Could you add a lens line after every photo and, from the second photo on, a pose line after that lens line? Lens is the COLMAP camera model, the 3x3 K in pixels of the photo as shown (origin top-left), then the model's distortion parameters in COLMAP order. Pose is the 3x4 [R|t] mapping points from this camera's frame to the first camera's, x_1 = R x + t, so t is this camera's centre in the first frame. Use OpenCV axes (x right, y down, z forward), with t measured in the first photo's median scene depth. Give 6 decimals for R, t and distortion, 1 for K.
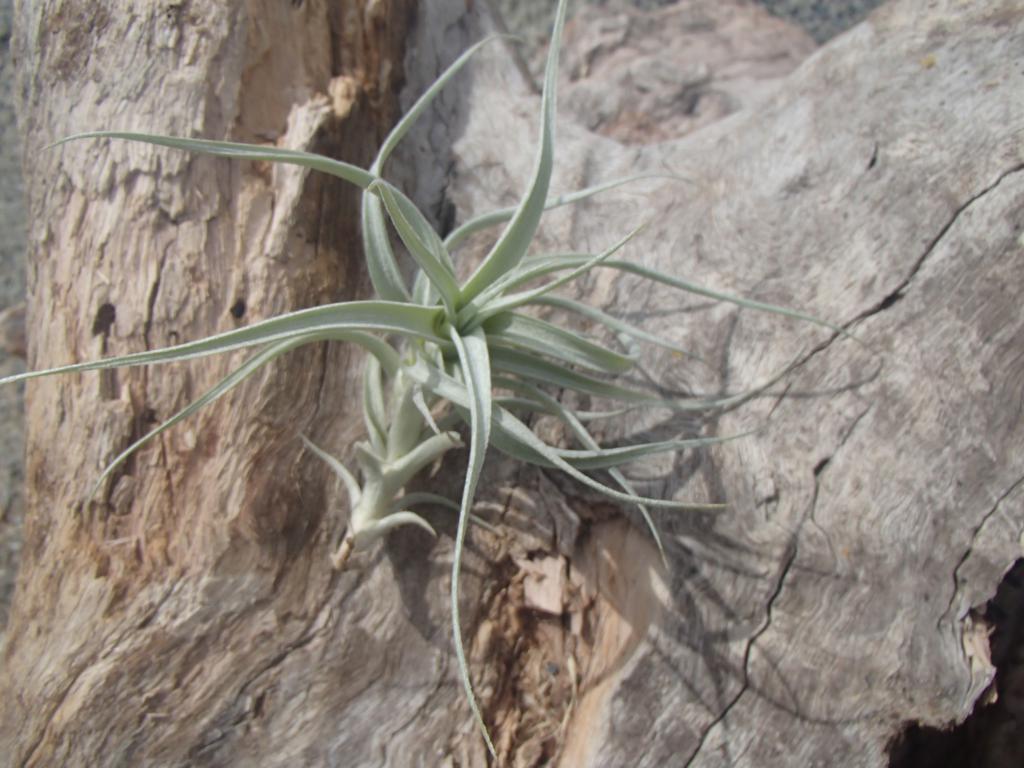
lens RADIAL K [[835.0, 0, 521.5], [0, 835.0, 373.2], [0, 0, 1]] dist [0.000680, 0.016187]
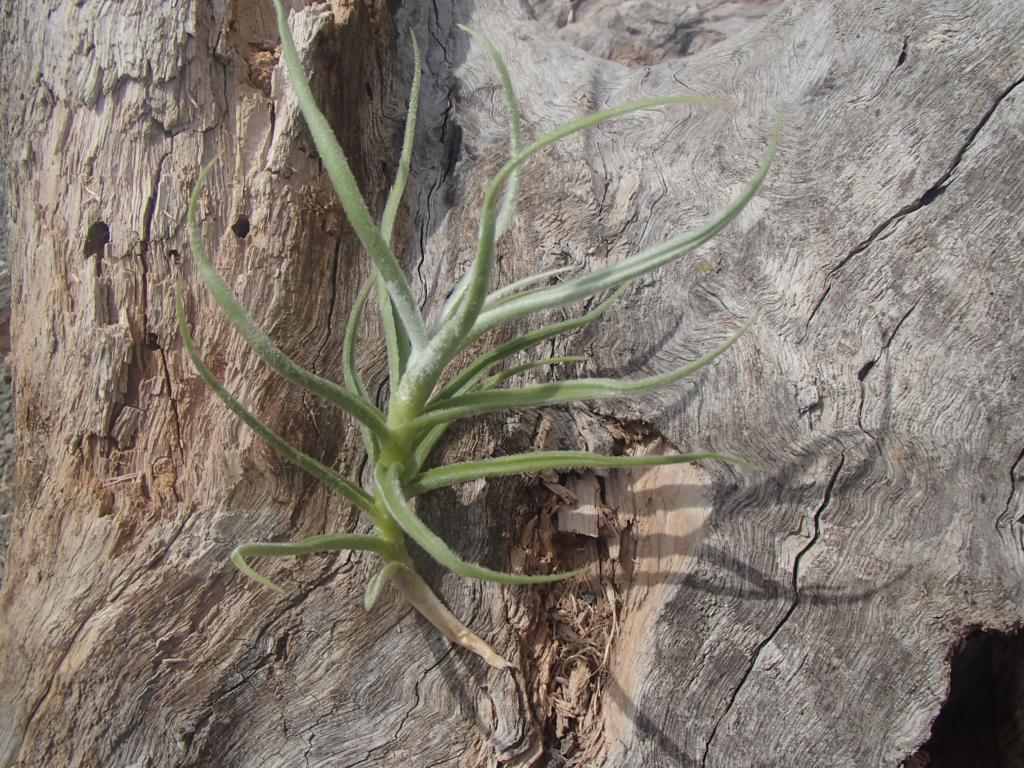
lens RADIAL K [[835.0, 0, 521.5], [0, 835.0, 373.2], [0, 0, 1]] dist [0.000680, 0.016187]
pose [[0.998833, -0.036046, 0.032139, -0.064271], [0.035716, 0.999304, 0.010789, 0.089865], [-0.032505, -0.009629, 0.999425, 0.058689]]
